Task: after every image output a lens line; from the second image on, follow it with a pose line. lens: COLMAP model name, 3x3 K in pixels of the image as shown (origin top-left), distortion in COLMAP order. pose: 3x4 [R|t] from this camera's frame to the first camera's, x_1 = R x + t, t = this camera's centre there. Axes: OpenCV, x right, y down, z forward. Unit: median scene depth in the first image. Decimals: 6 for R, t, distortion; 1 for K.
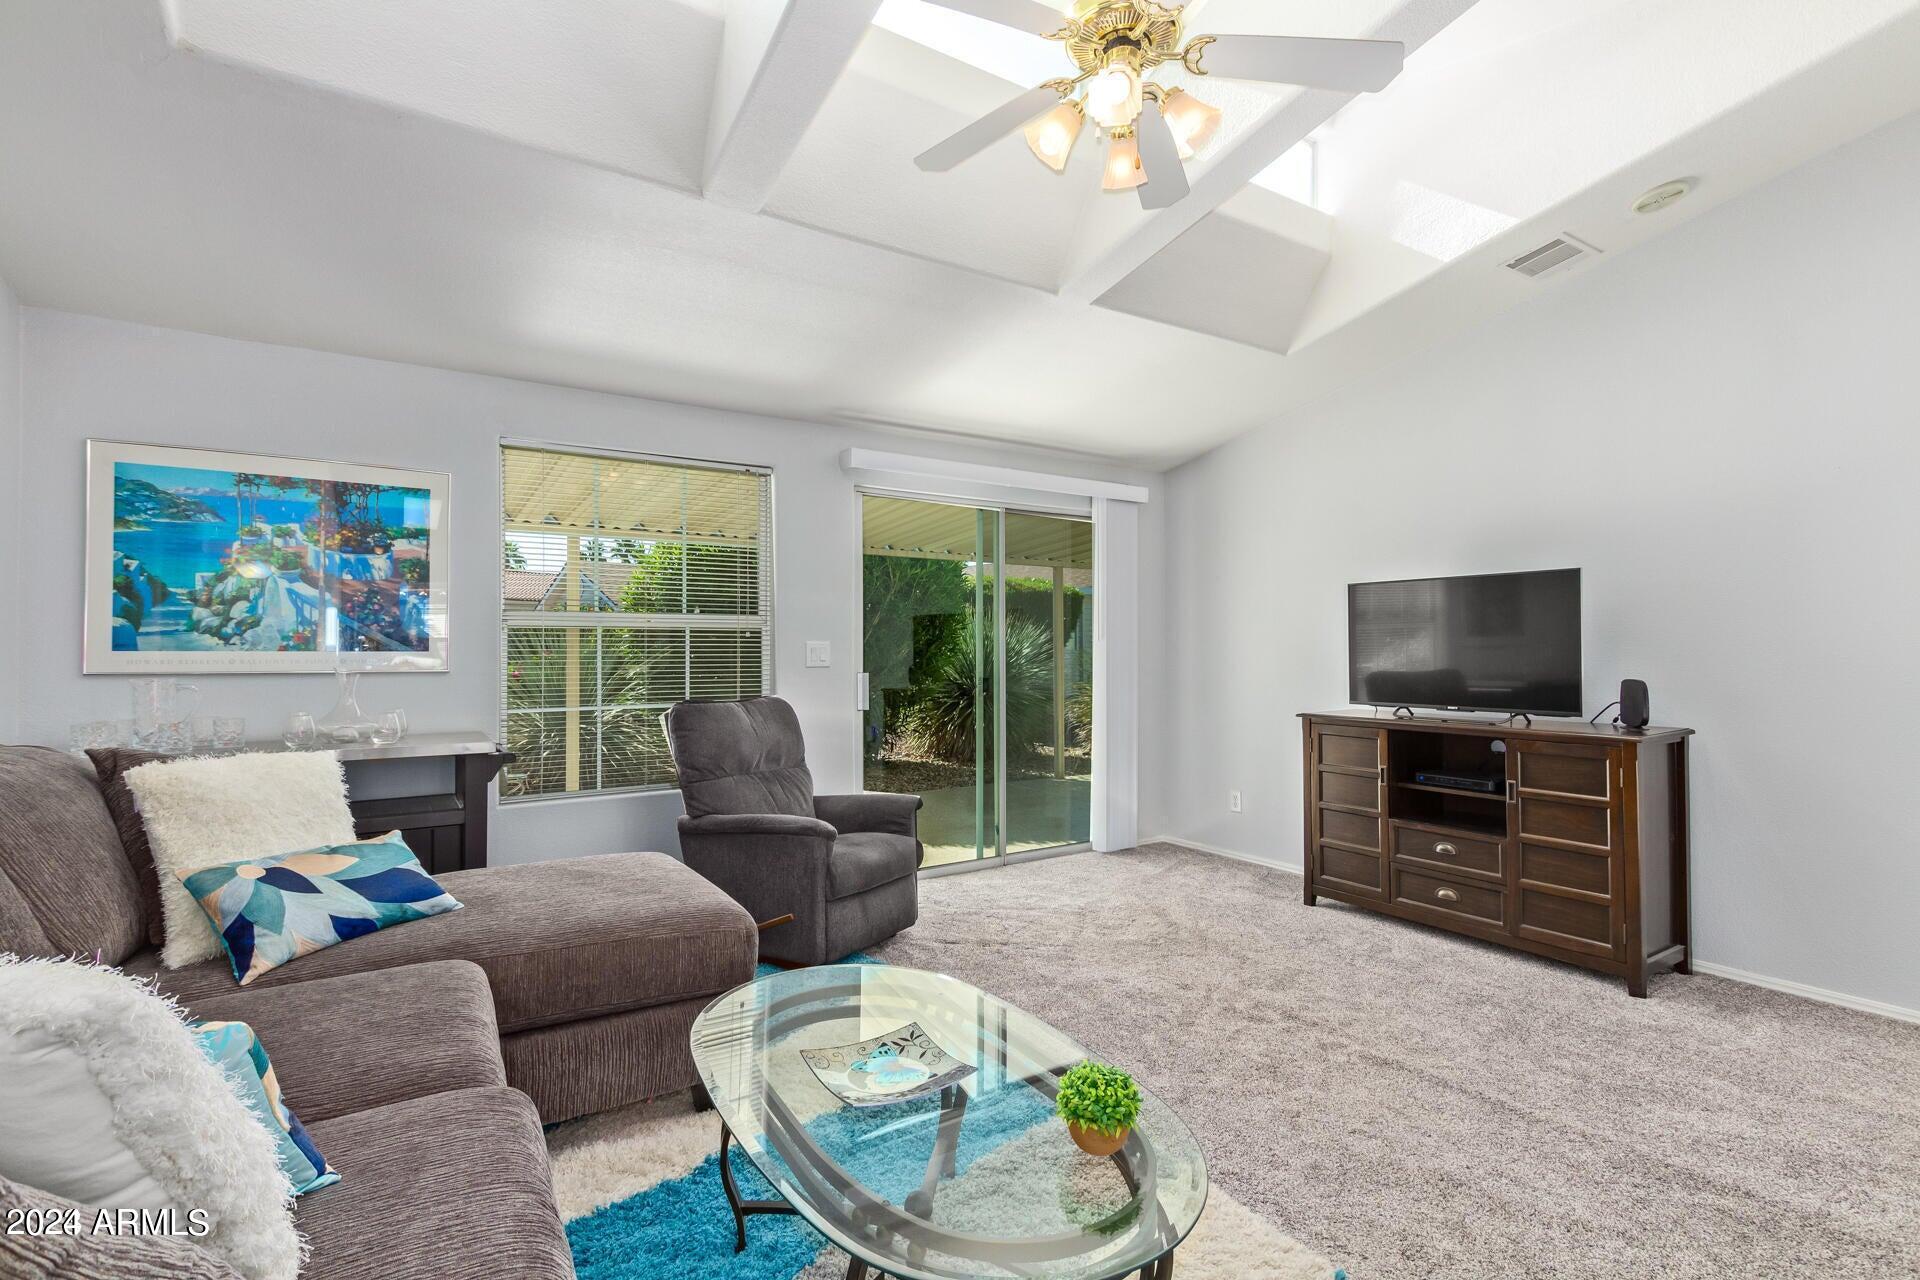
lens RADIAL K [[891.4, 0, 958.1], [0, 891.4, 634.6], [0, 0, 1]] dist [0.003896, 0.001026]
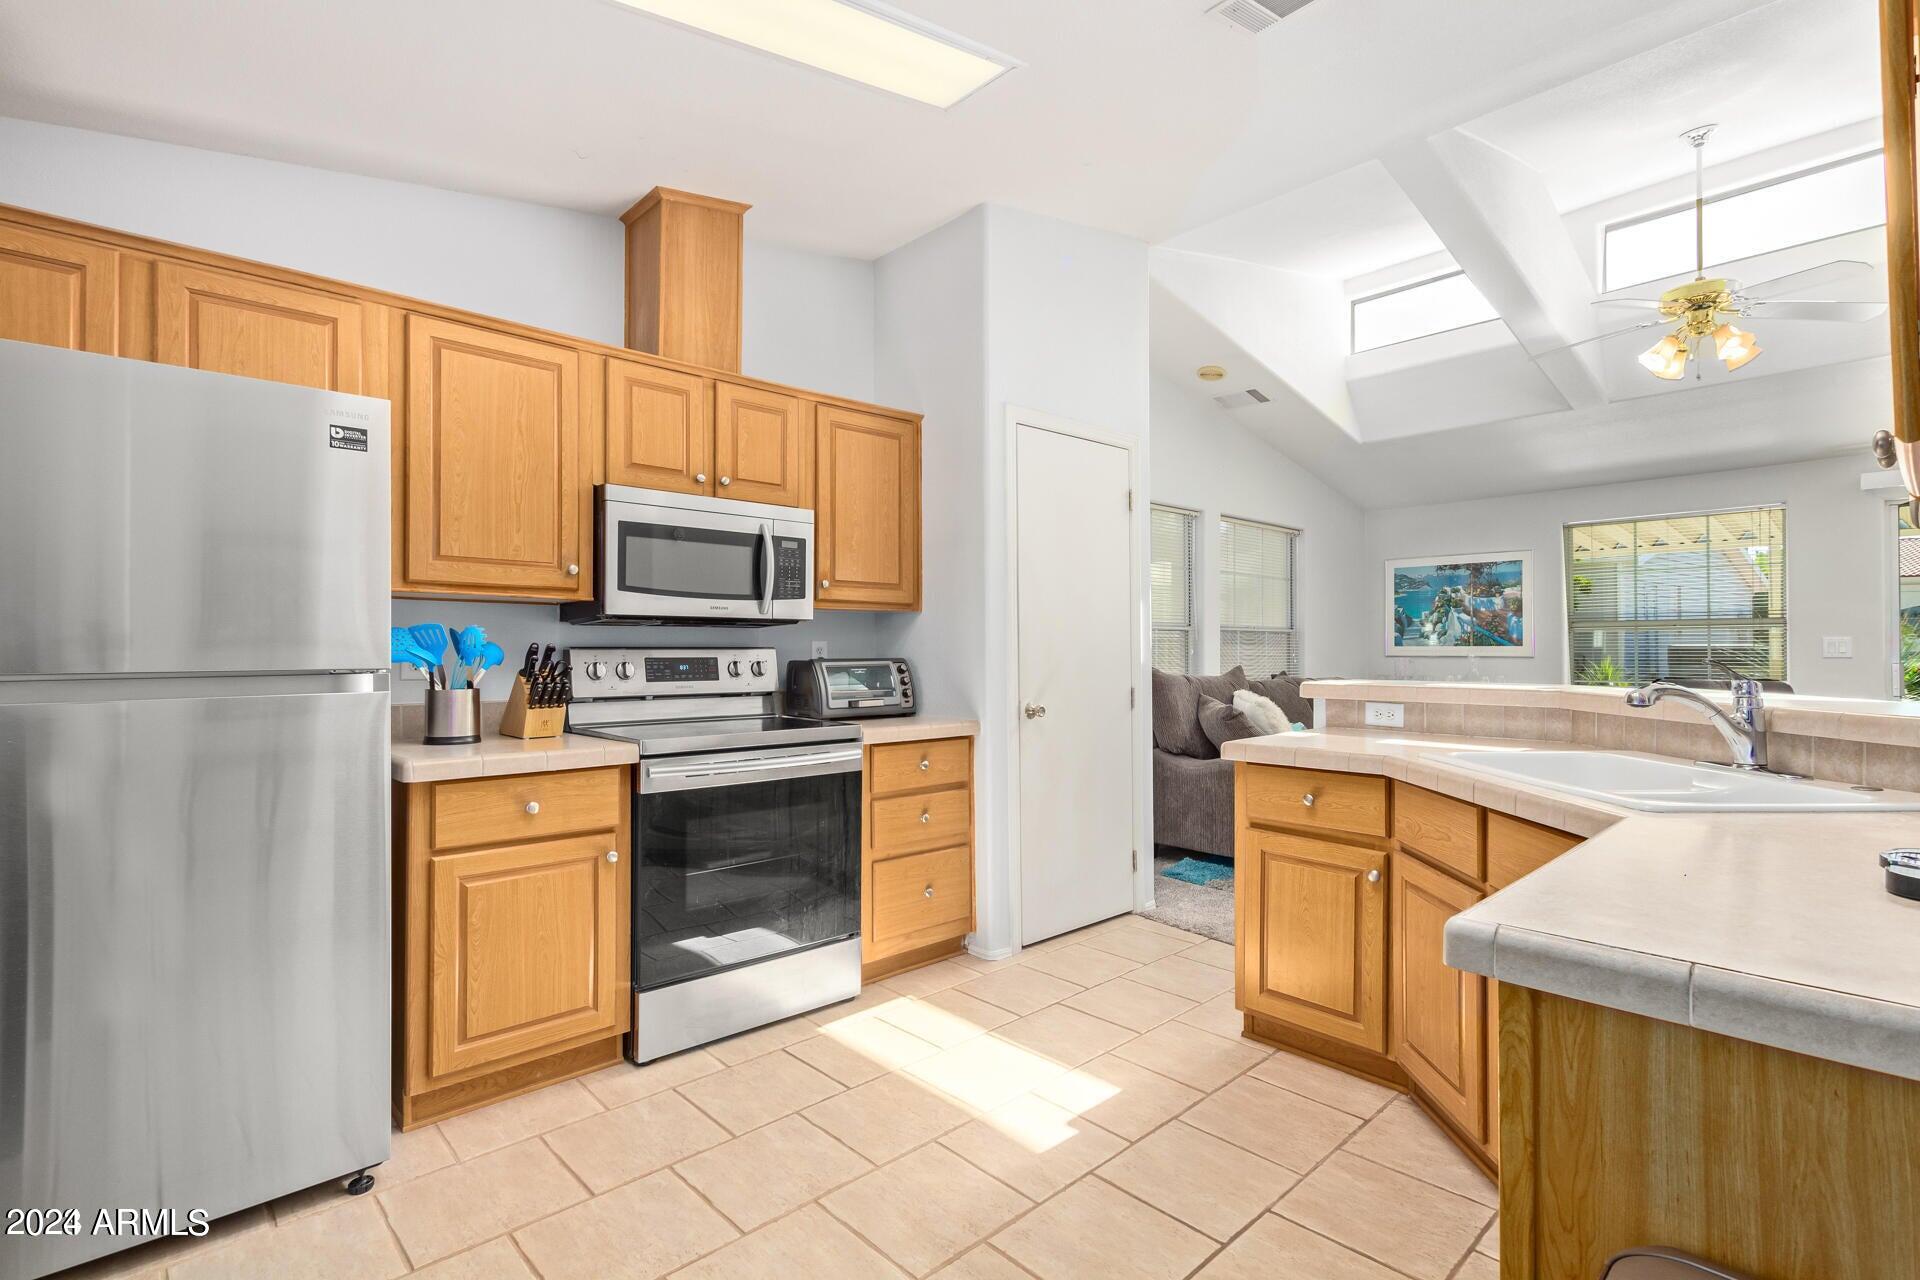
lens RADIAL K [[891.4, 0, 957.0], [0, 891.4, 642.2], [0, 0, 1]] dist [0.003896, 0.001026]
pose [[0.172909, -0.008722, -0.984899, 1.122750], [0.020240, 0.999781, -0.005300, -0.003672], [0.984730, -0.019018, 0.173048, -0.534147]]
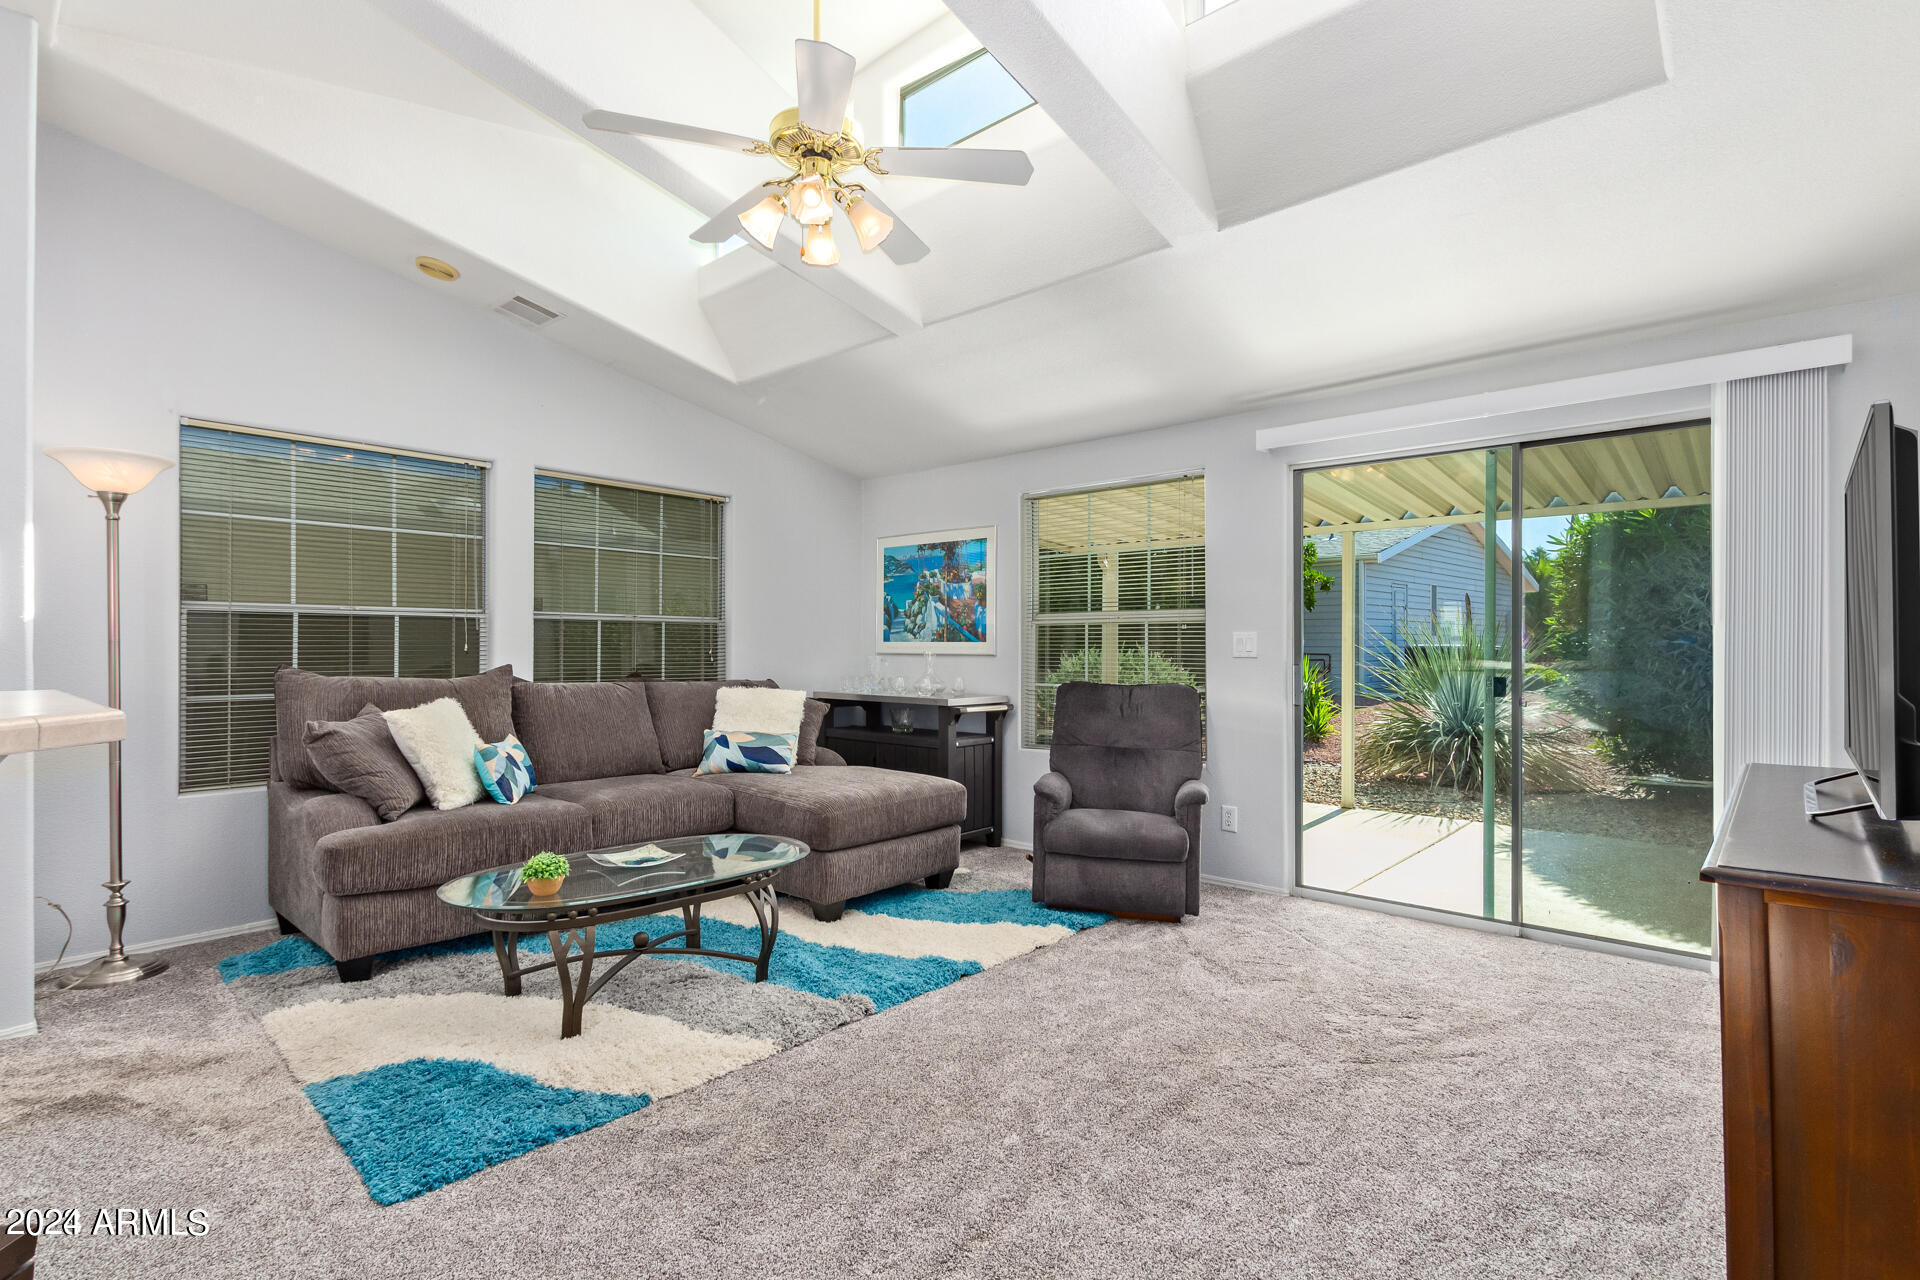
lens RADIAL K [[891.4, 0, 960.2], [0, 891.4, 645.0], [0, 0, 1]] dist [0.003896, 0.001026]
pose [[0.277341, 0.002739, -0.960768, 0.947496], [0.016483, 0.999835, 0.007609, 0.011966], [0.960630, -0.017946, 0.277251, 0.555646]]
